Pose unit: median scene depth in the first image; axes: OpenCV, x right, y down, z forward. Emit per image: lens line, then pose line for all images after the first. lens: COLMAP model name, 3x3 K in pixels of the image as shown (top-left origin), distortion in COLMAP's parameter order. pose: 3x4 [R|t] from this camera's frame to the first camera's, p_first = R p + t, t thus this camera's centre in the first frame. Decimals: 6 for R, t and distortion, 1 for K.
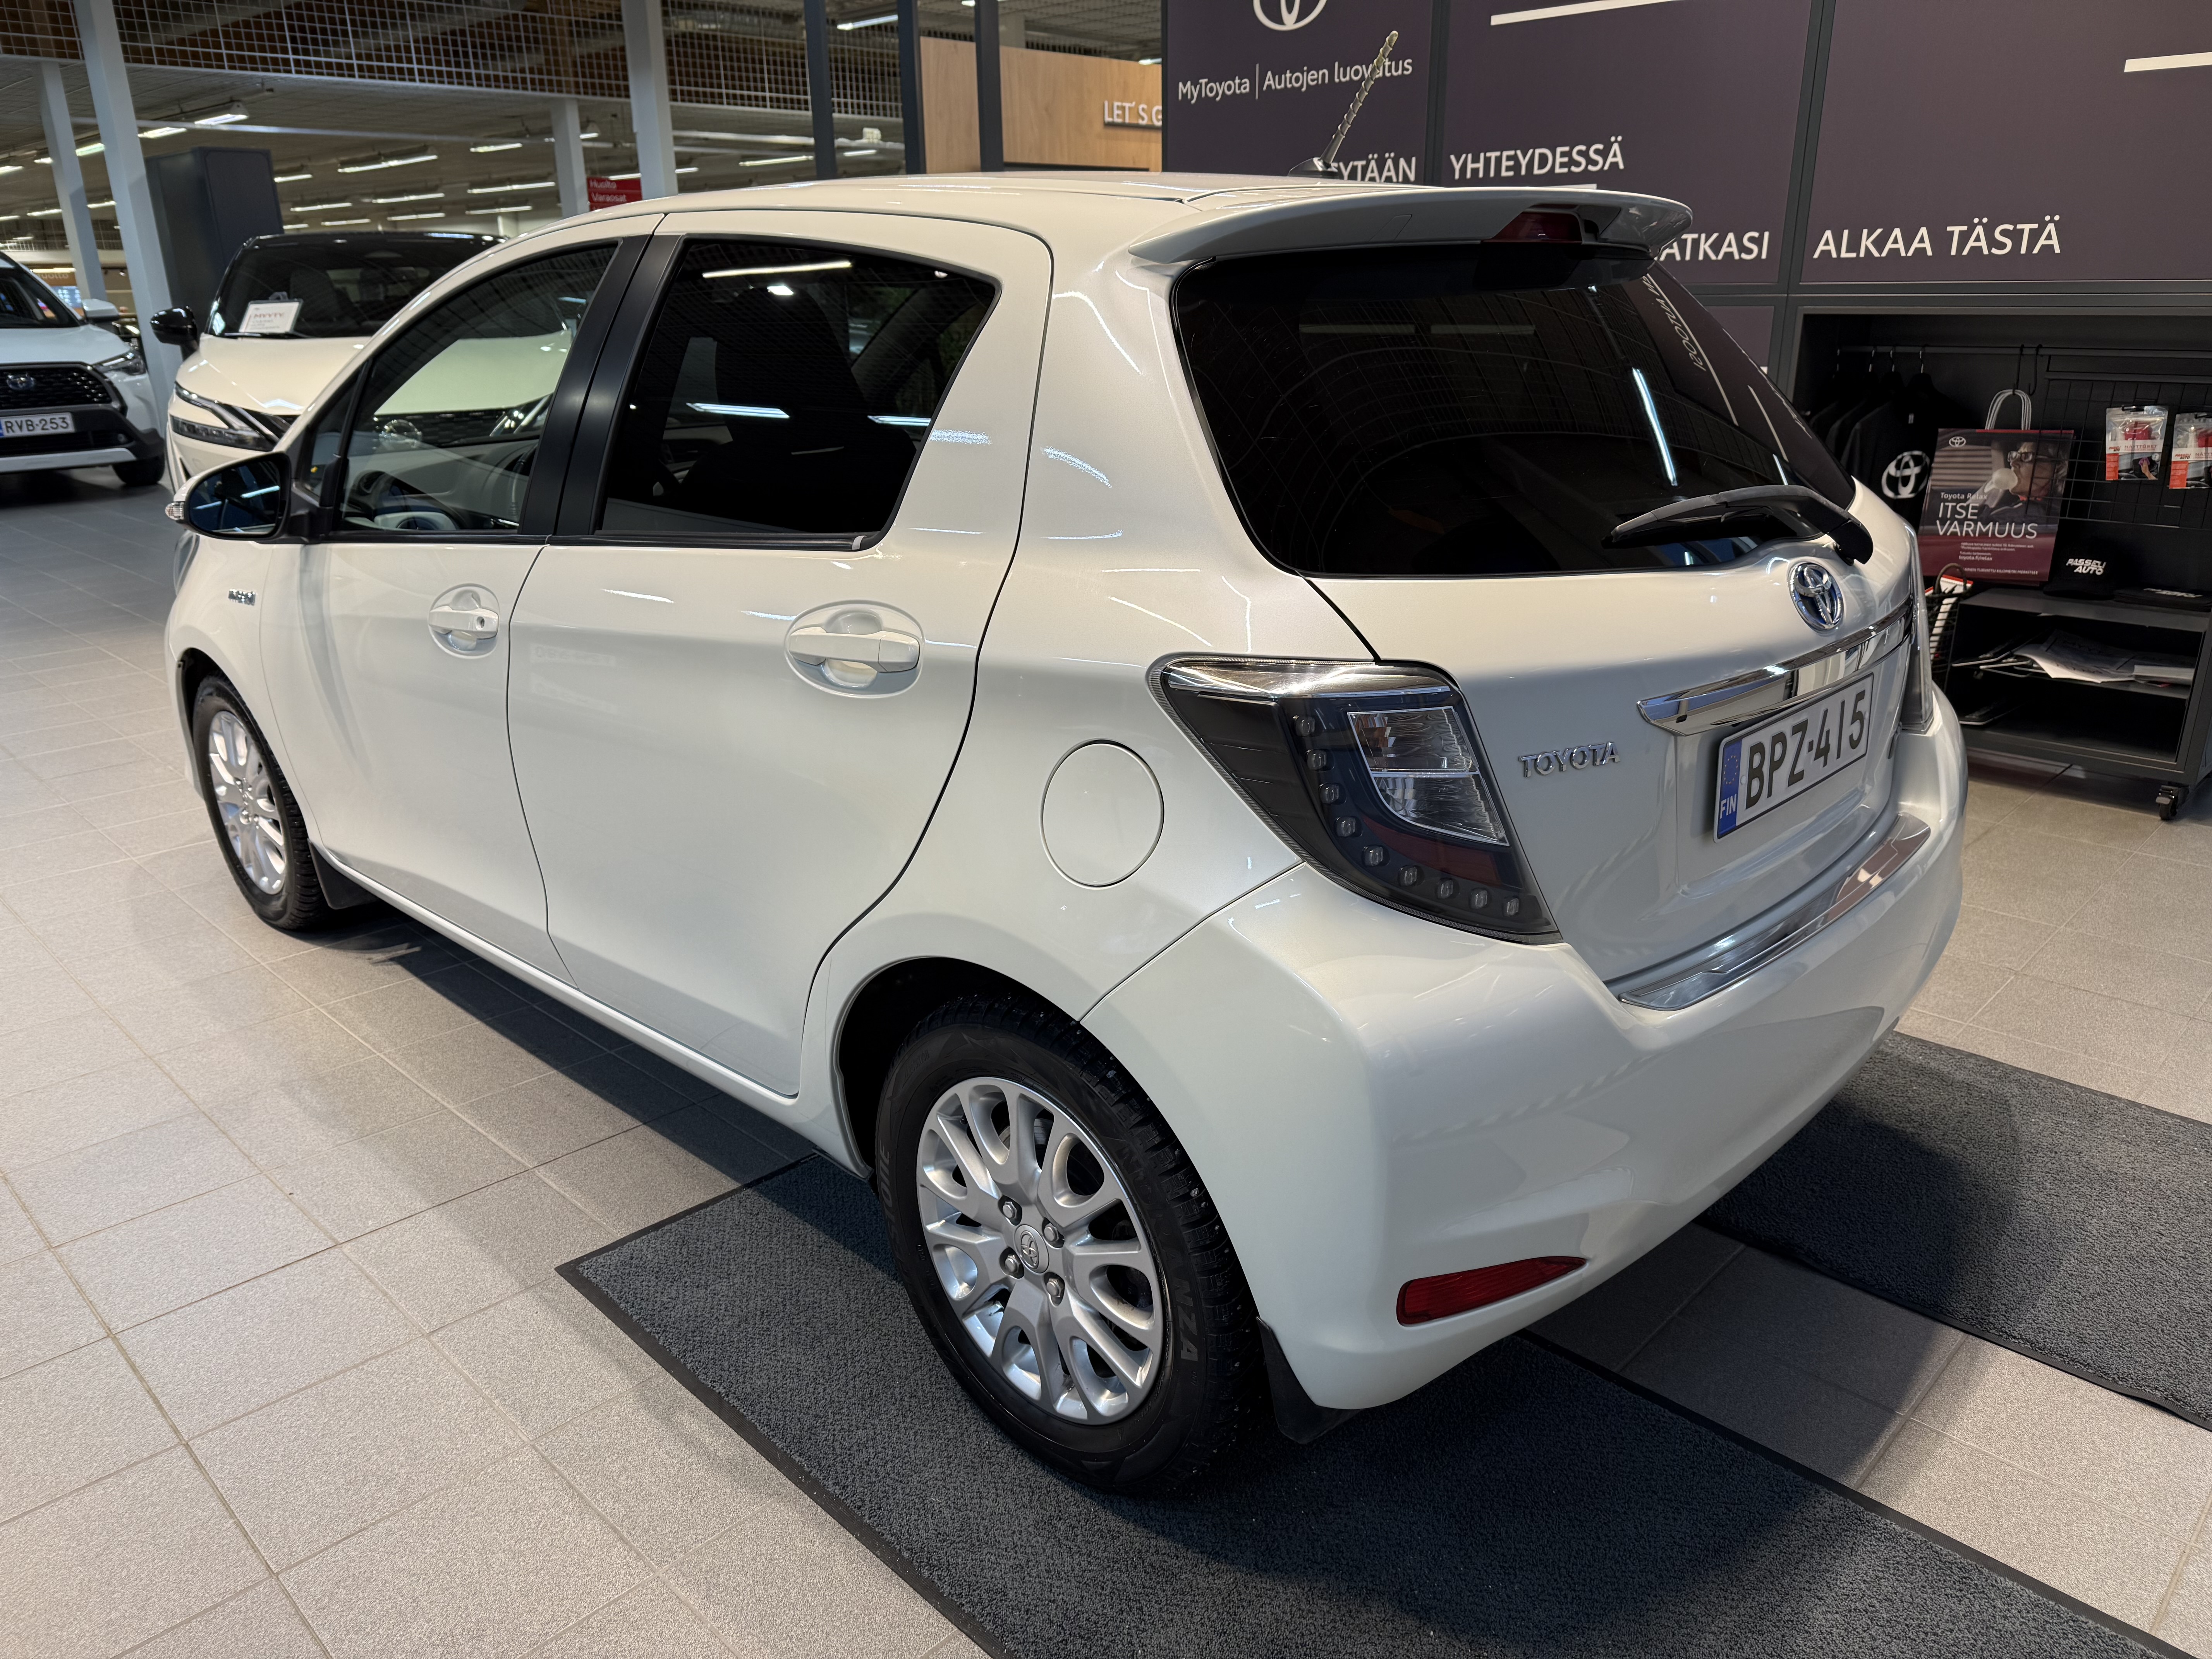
lens RADIAL K [[1588.9, 0, 1113.6], [0, 1588.9, 832.2], [0, 0, 1]] dist [0.017193, -0.020373]
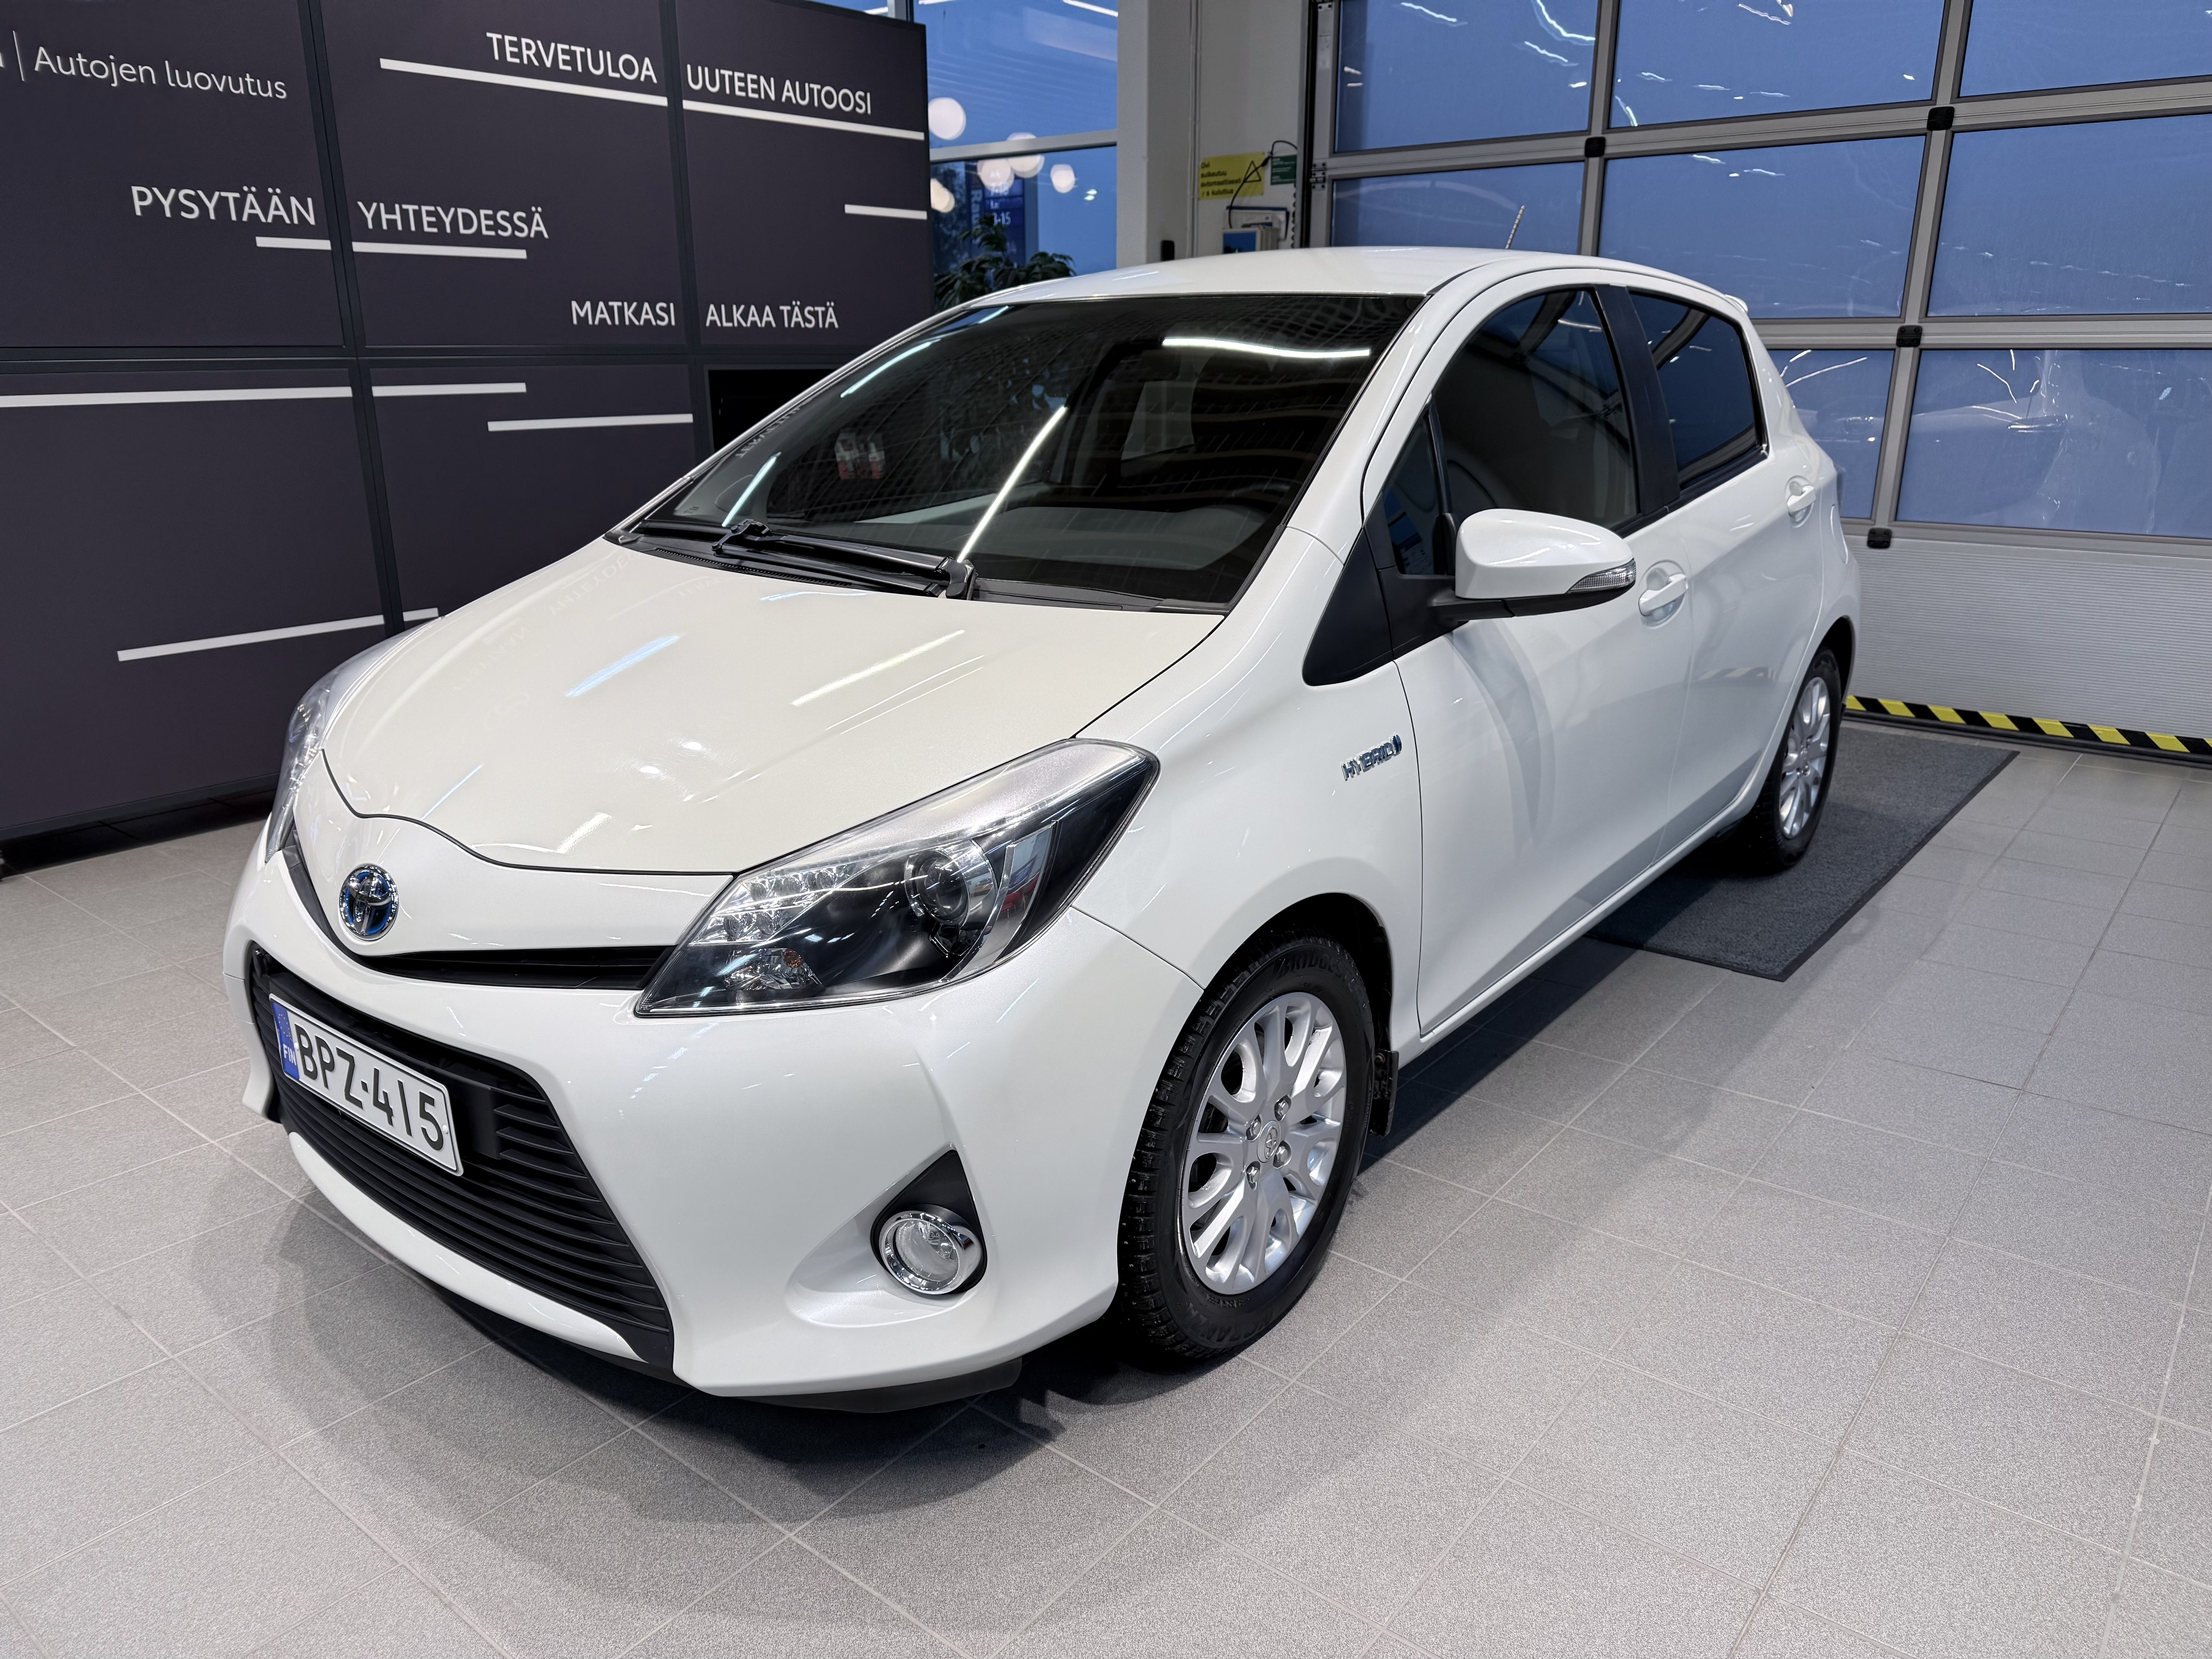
lens RADIAL K [[1588.9, 0, 1100.4], [0, 1588.9, 826.7], [0, 0, 1]] dist [0.017193, -0.020373]
pose [[-0.104455, -0.275796, 0.955524, -0.835861], [0.330291, 0.896627, 0.294903, -0.252053], [-0.938082, 0.346405, -0.002564, 0.781402]]
